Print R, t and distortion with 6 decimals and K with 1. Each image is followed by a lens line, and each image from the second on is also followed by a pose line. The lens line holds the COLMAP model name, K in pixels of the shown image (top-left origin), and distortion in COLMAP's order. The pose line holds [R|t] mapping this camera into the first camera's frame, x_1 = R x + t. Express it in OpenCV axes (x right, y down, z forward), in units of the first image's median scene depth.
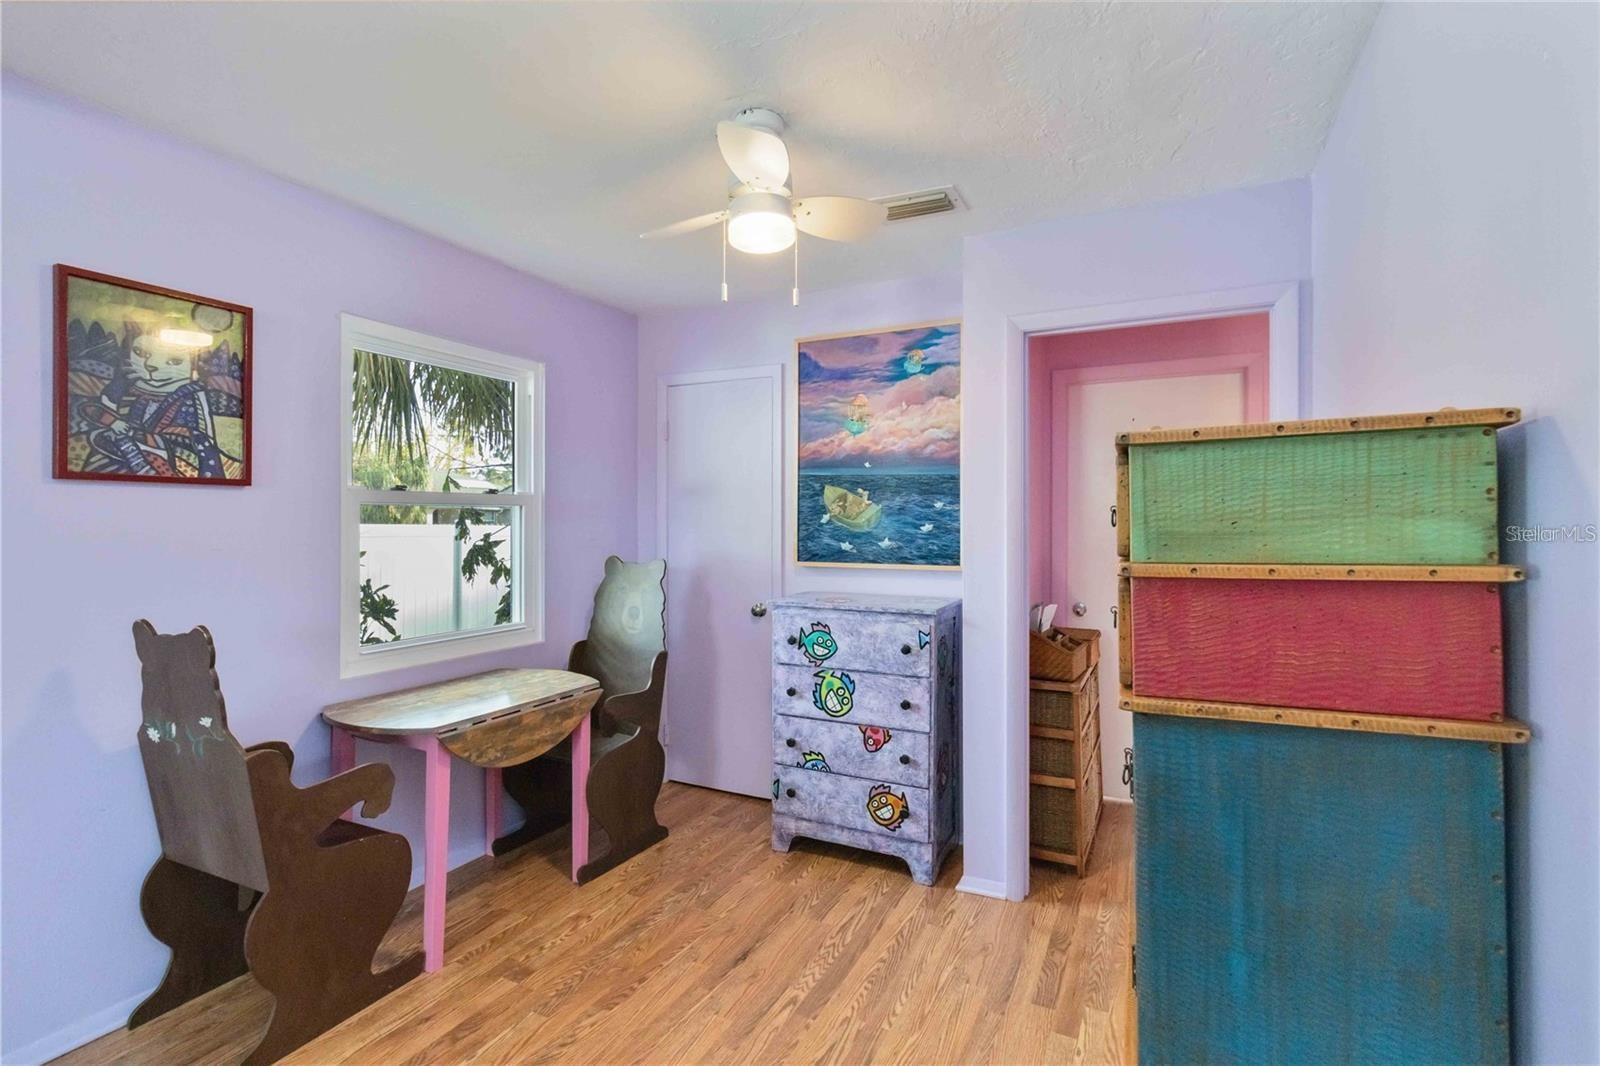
lens RADIAL K [[754.7, 0, 819.2], [0, 754.7, 515.8], [0, 0, 1]] dist [-0.001790, 0.000106]
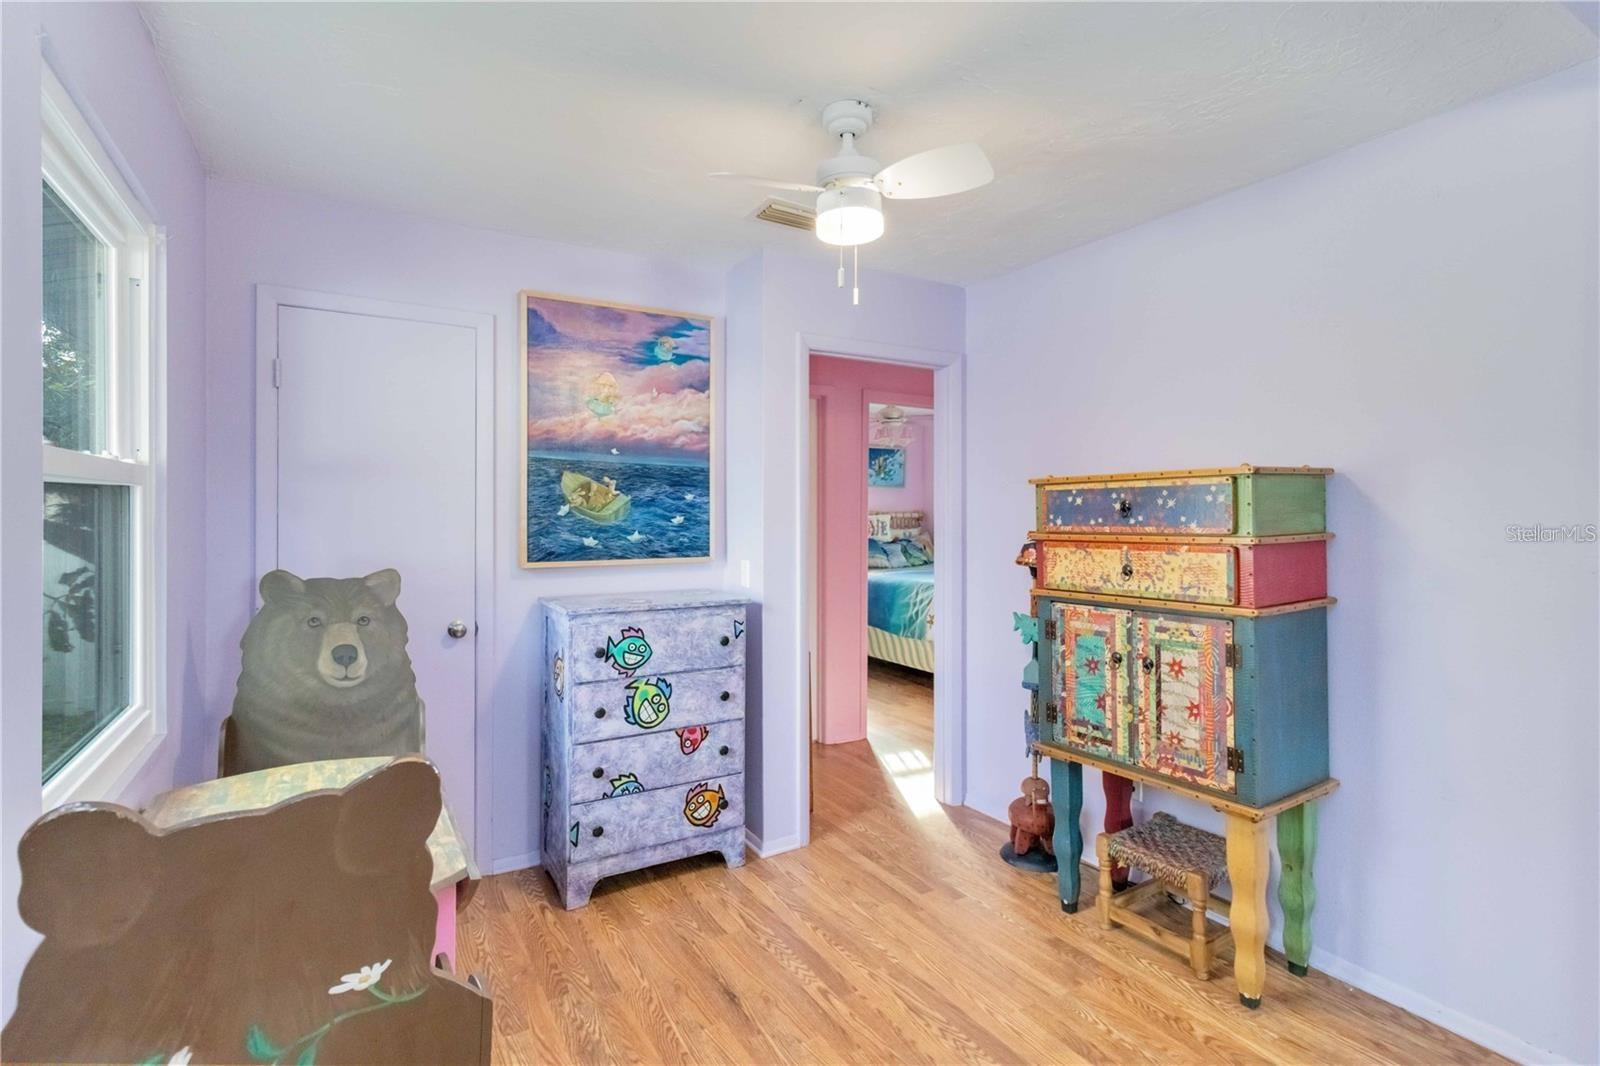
lens RADIAL K [[754.7, 0, 819.2], [0, 754.7, 515.8], [0, 0, 1]] dist [-0.001790, 0.000106]
pose [[0.539307, -0.002676, 0.842105, -0.624177], [-0.004444, 0.999972, 0.006024, 0.003693], [-0.842097, -0.006991, 0.539280, 0.332978]]
